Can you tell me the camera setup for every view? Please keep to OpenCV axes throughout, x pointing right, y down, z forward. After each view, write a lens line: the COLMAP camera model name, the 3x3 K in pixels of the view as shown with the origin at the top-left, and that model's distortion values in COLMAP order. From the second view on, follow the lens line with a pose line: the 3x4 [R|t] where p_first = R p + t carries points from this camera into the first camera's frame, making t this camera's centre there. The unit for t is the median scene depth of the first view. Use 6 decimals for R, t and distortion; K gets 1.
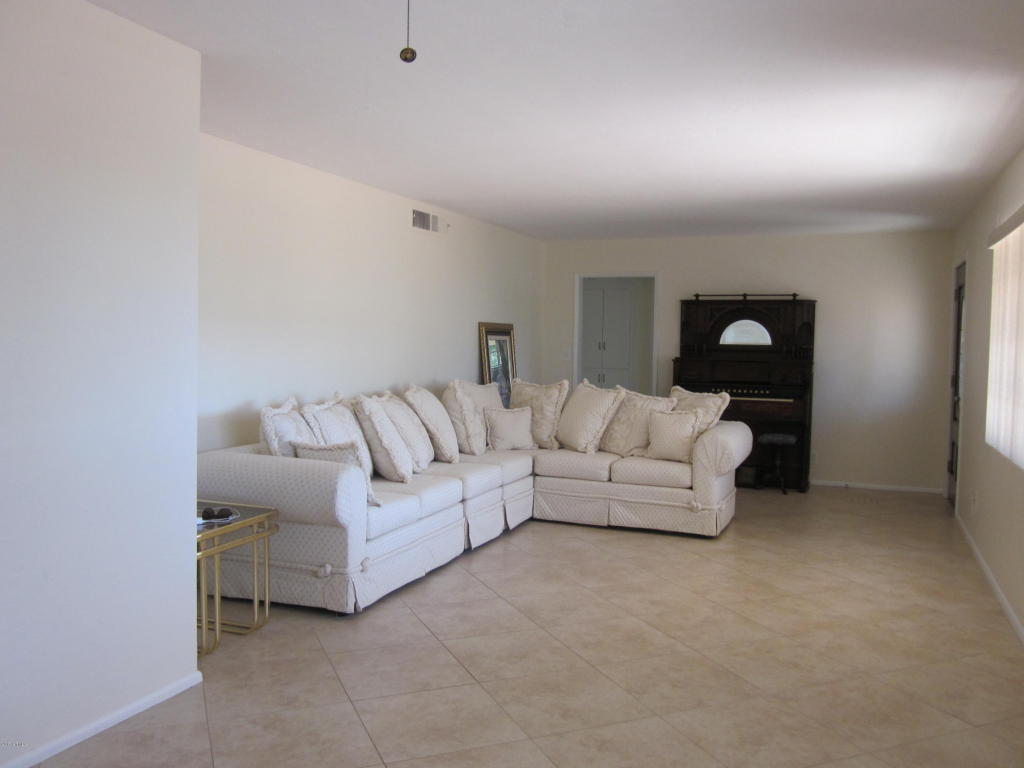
lens RADIAL K [[848.9, 0, 512.0], [0, 848.9, 384.0], [0, 0, 1]] dist [-0.019309, -0.001603]
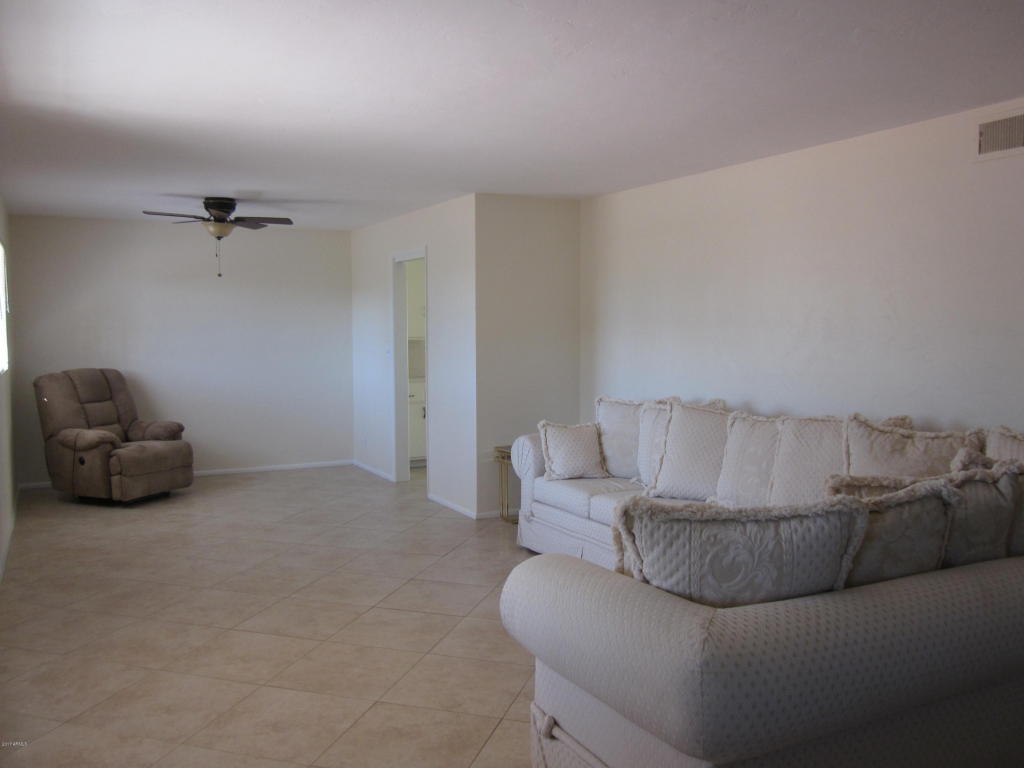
lens RADIAL K [[848.9, 0, 512.0], [0, 848.9, 384.0], [0, 0, 1]] dist [-0.019309, -0.001603]
pose [[-0.629940, 0.032683, -0.775956, 0.860693], [-0.052601, 0.995024, 0.084613, -0.097591], [0.774860, 0.094118, -0.625087, 1.808911]]
